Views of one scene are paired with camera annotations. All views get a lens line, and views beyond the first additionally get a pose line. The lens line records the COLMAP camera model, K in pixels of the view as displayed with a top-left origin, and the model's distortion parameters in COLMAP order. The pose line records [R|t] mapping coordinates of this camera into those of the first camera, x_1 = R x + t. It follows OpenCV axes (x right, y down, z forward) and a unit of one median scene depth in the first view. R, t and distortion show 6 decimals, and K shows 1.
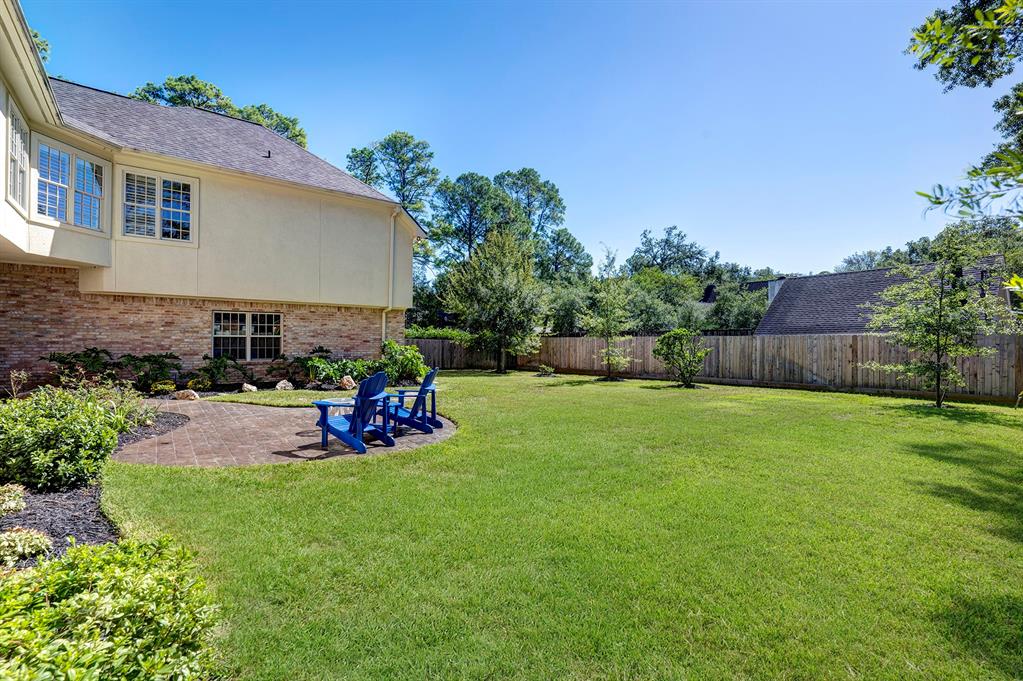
lens RADIAL K [[457.8, 0, 512.5], [0, 457.8, 340.9], [0, 0, 1]] dist [0.002602, 0.000209]
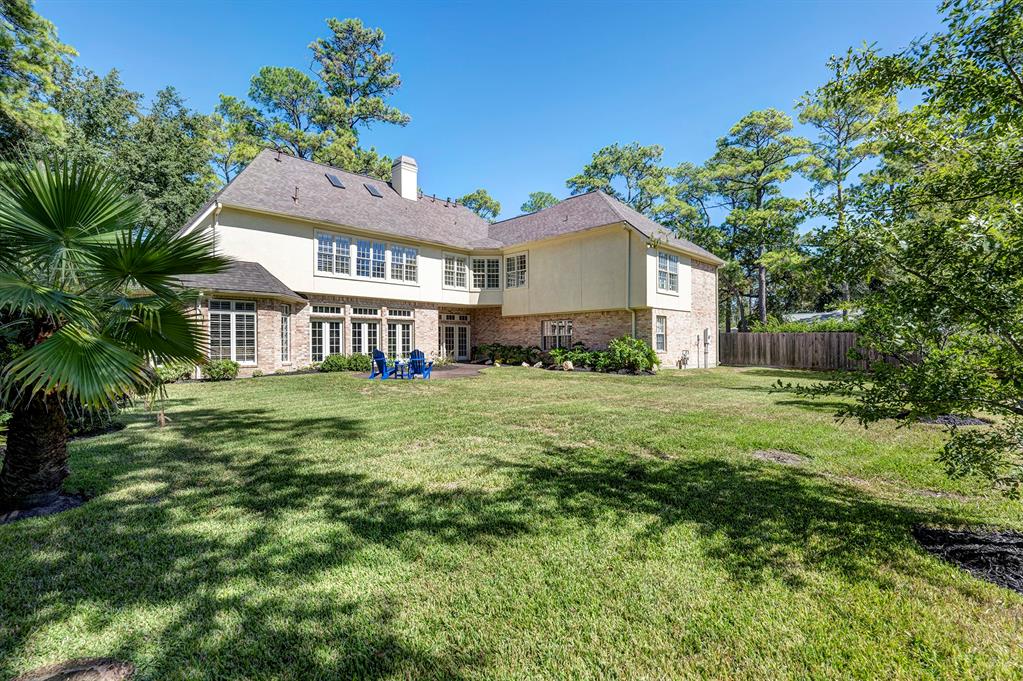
lens RADIAL K [[457.8, 0, 512.9], [0, 457.8, 342.7], [0, 0, 1]] dist [0.002602, 0.000209]
pose [[0.097914, -0.011378, -0.995130, 1.172382], [0.002507, 0.999934, -0.011186, 0.038765], [0.995192, -0.001400, 0.097937, 0.788991]]
